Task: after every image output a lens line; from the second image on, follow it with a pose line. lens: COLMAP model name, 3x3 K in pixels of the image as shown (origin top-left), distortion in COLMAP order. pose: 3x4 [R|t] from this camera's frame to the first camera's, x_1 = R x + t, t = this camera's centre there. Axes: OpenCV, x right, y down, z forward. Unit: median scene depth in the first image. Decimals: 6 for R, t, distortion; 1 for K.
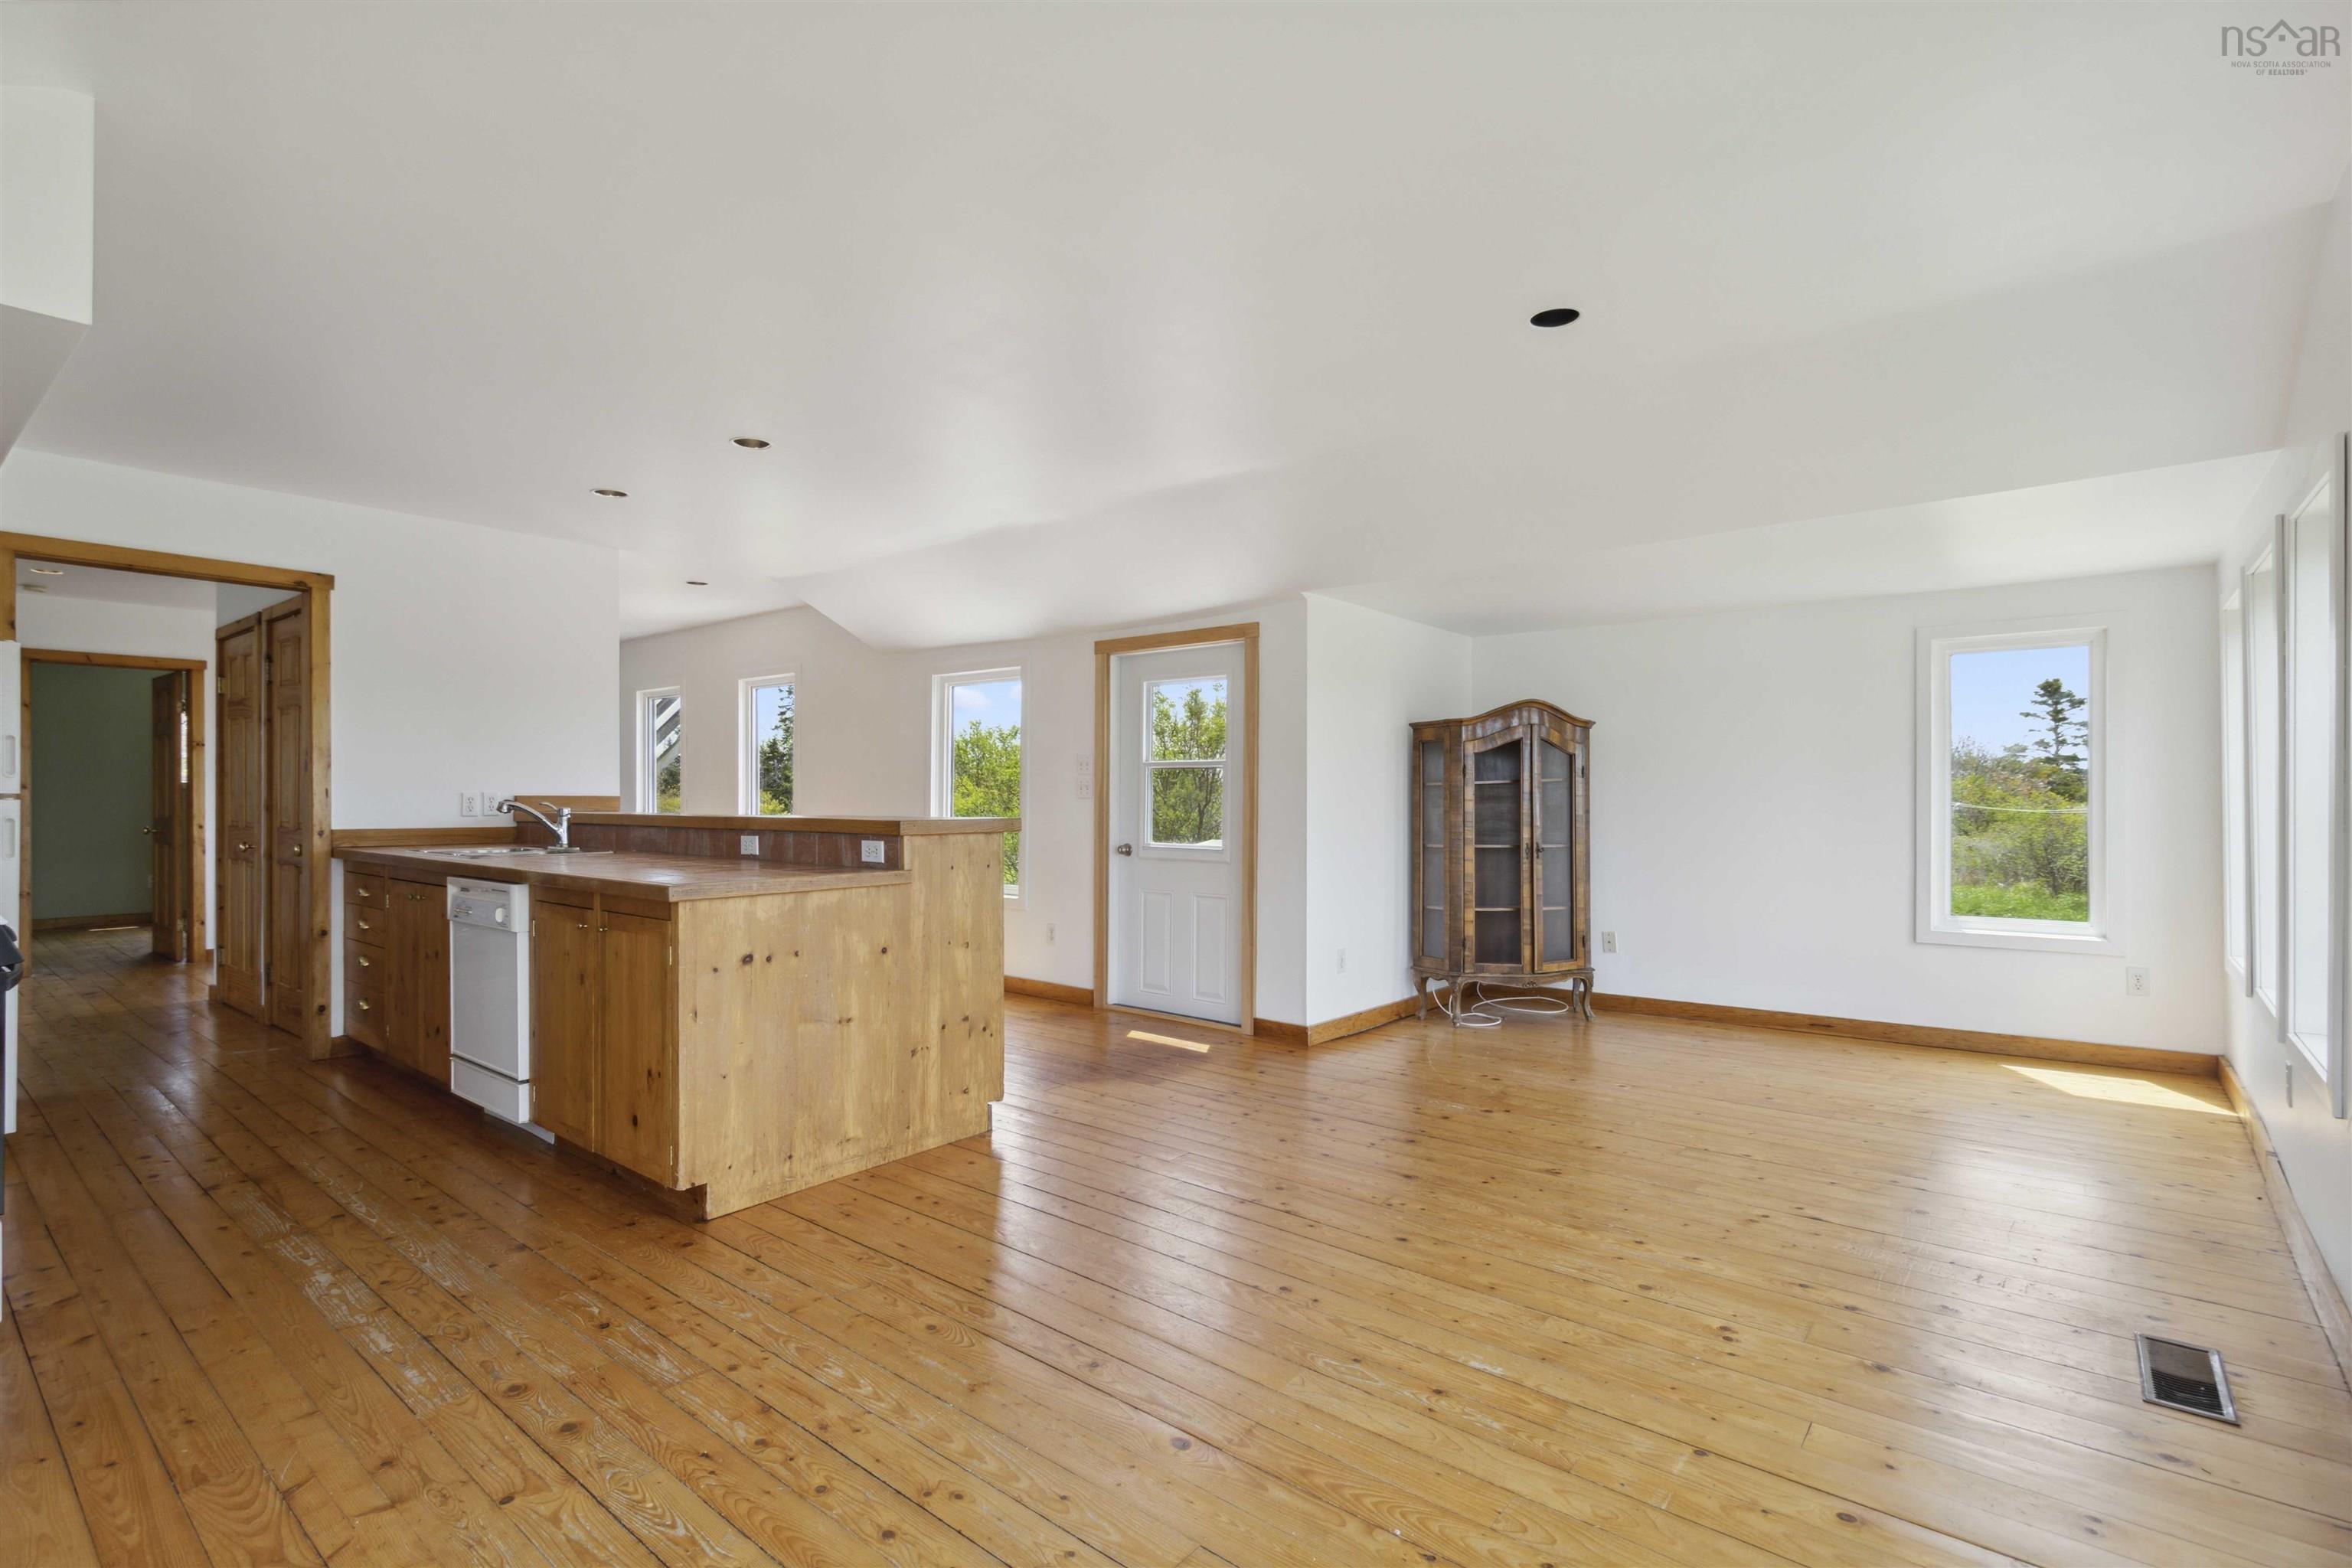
lens RADIAL K [[1106.4, 0, 1177.8], [0, 1106.4, 783.1], [0, 0, 1]] dist [0.001730, 0.000291]
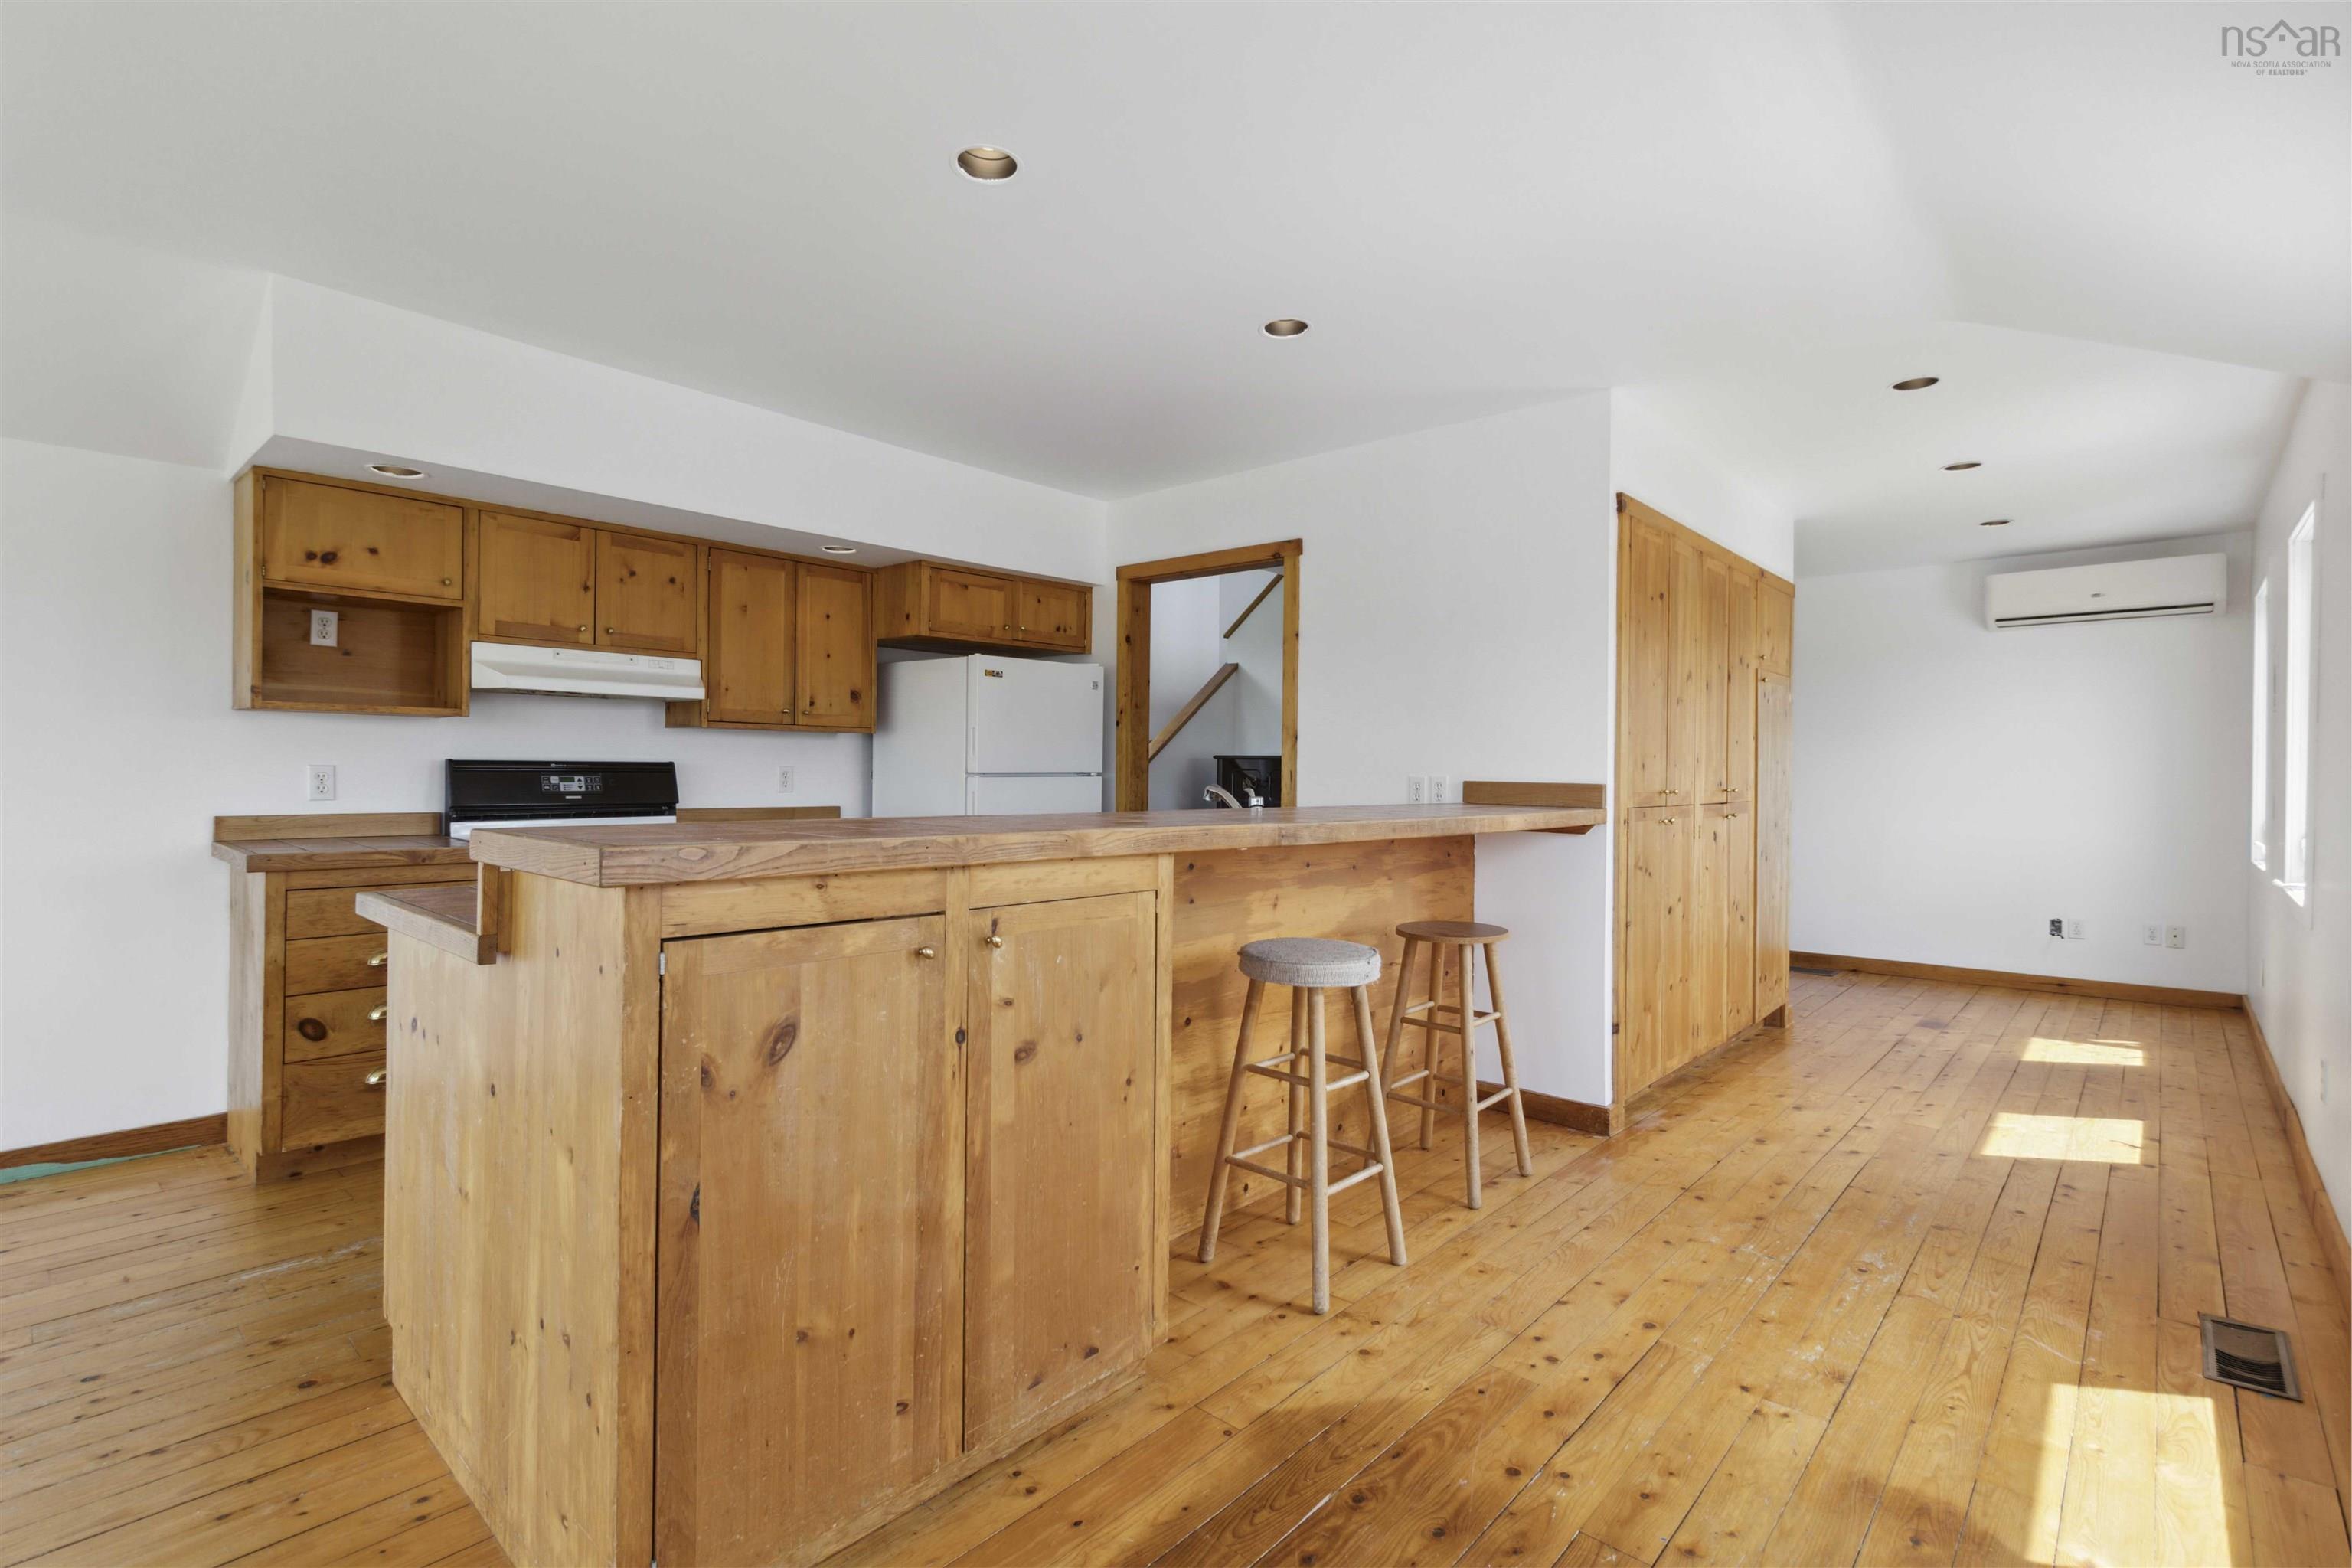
lens RADIAL K [[1106.4, 0, 1187.7], [0, 1106.4, 771.0], [0, 0, 1]] dist [0.001730, 0.000291]
pose [[-0.041783, 0.005089, -0.999114, 0.162768], [-0.008348, 0.999950, 0.005442, 0.001492], [0.999092, 0.008568, -0.041738, 0.955658]]
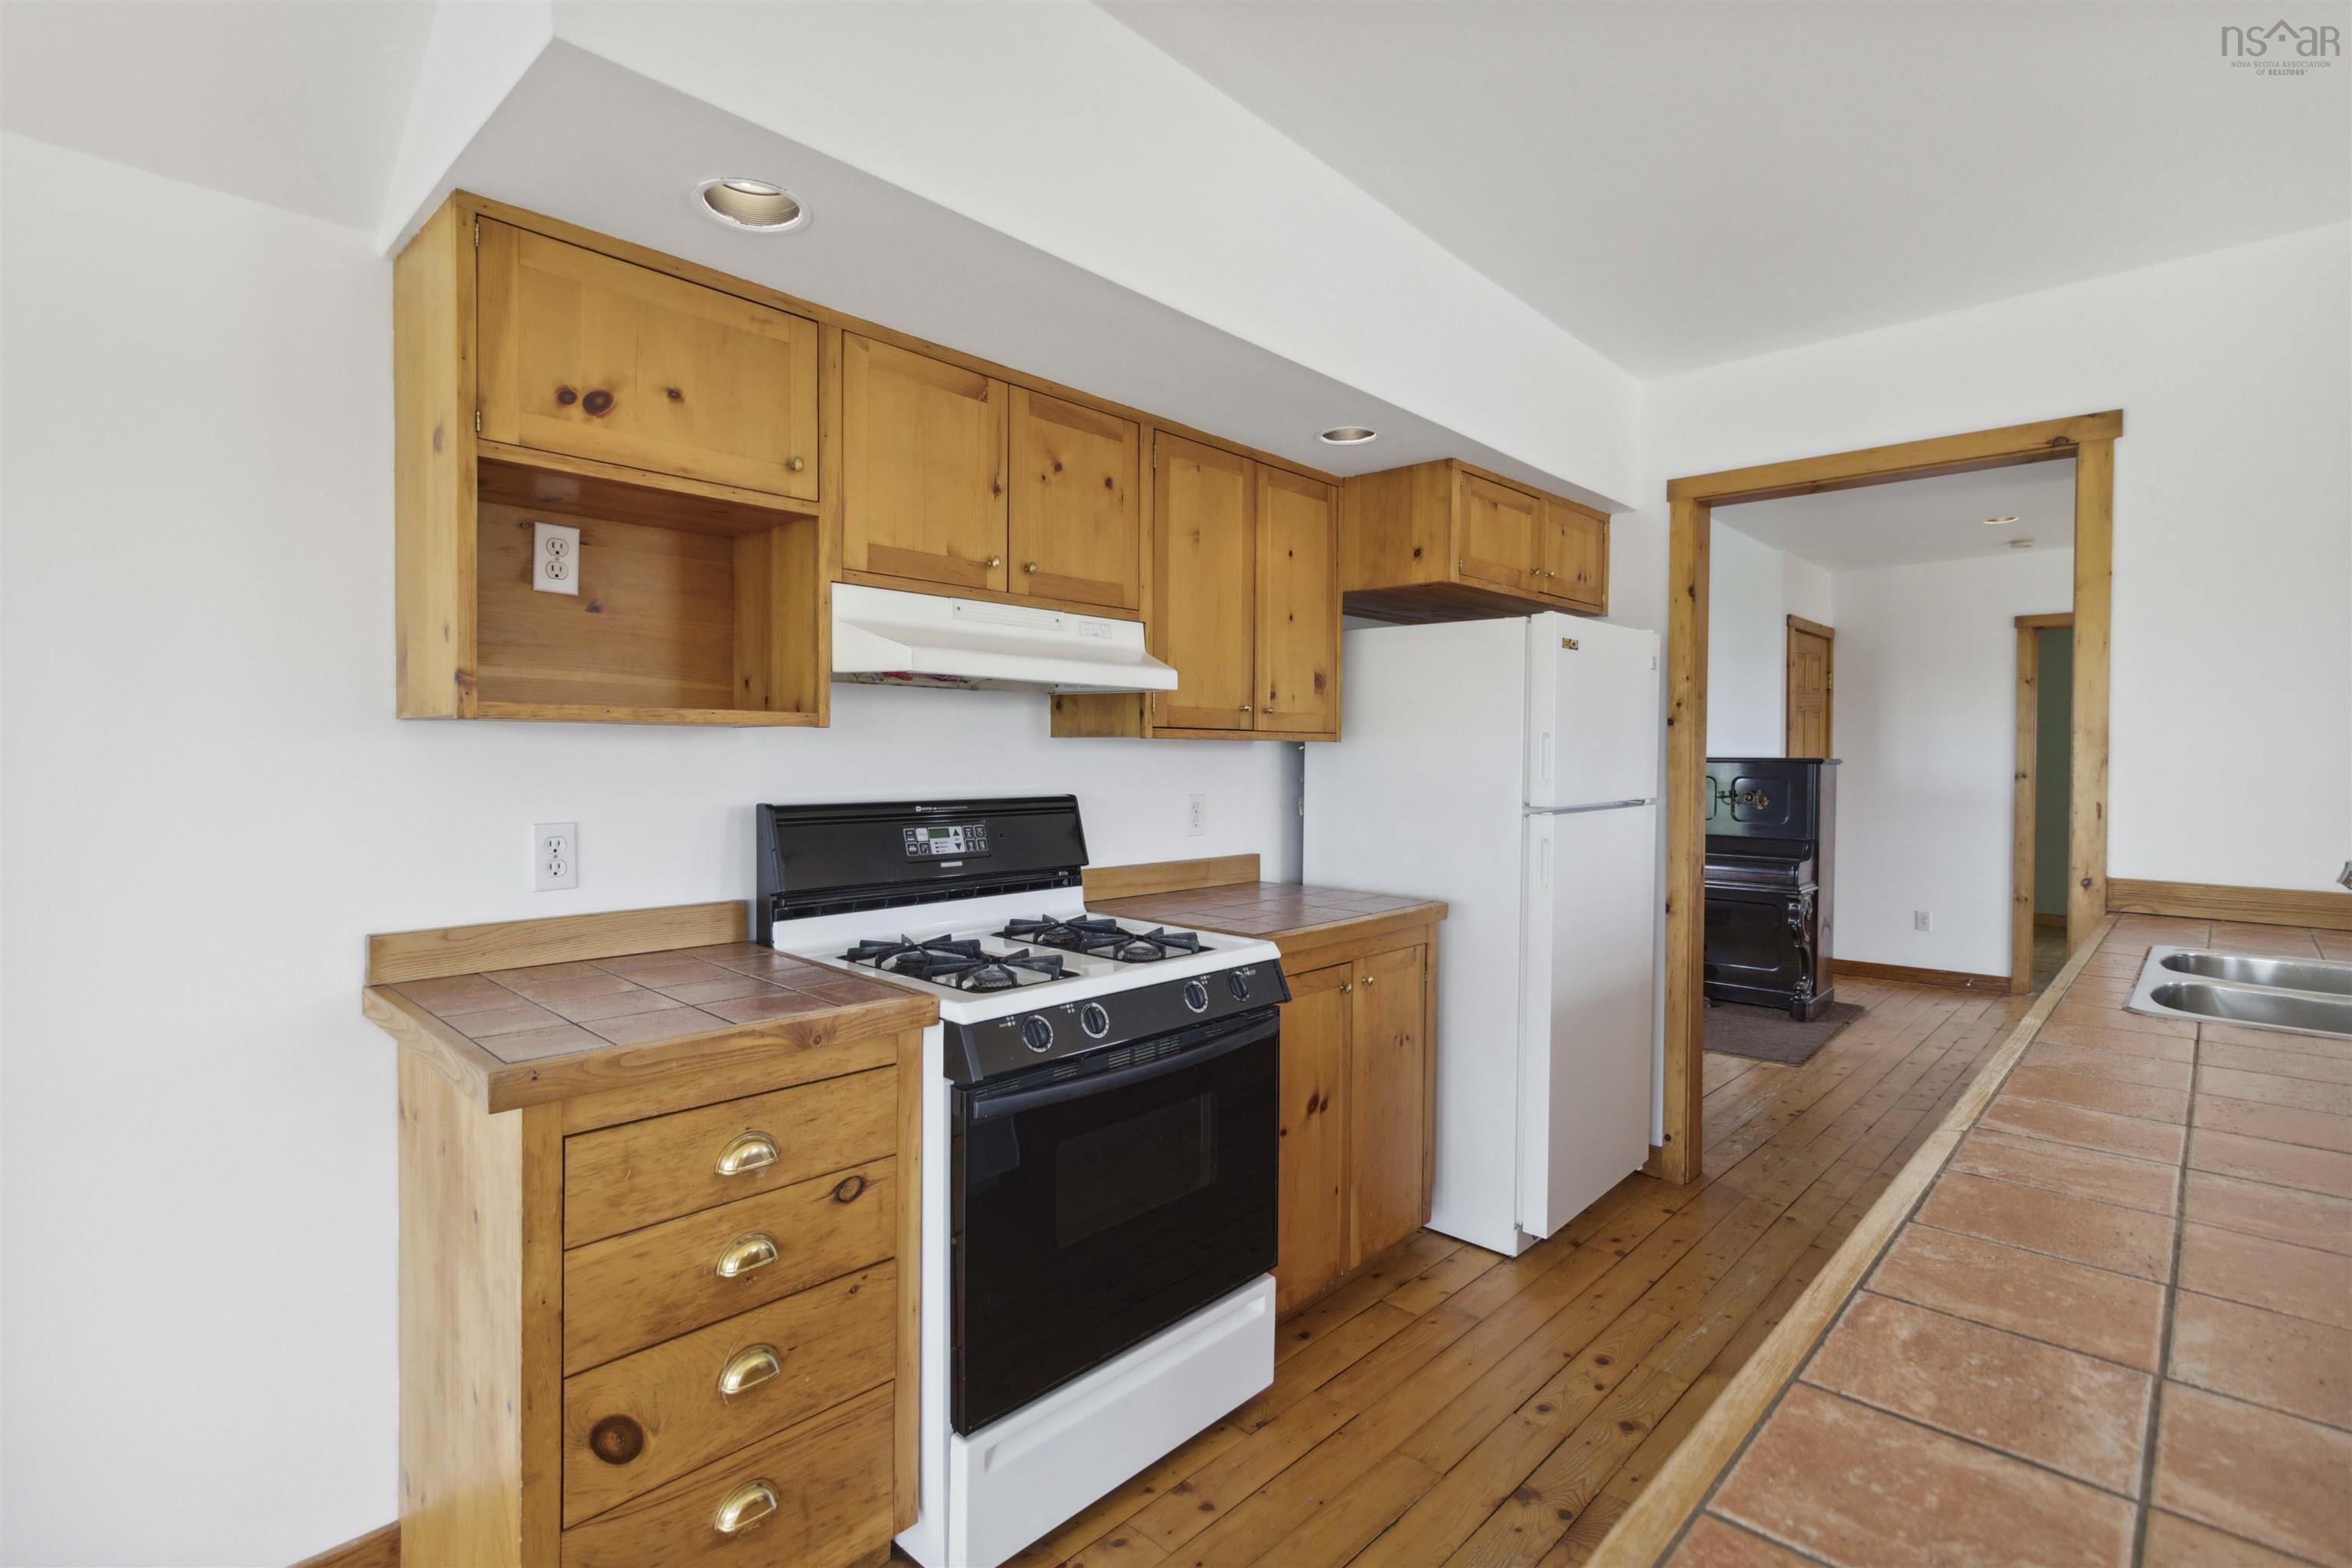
lens RADIAL K [[1106.4, 0, 1169.2], [0, 1106.4, 768.3], [0, 0, 1]] dist [0.001730, 0.000291]
pose [[-0.063654, 0.017213, -0.997824, -0.190545], [-0.002932, 0.999844, 0.017435, -0.020367], [0.997968, 0.004035, -0.063593, 0.575462]]
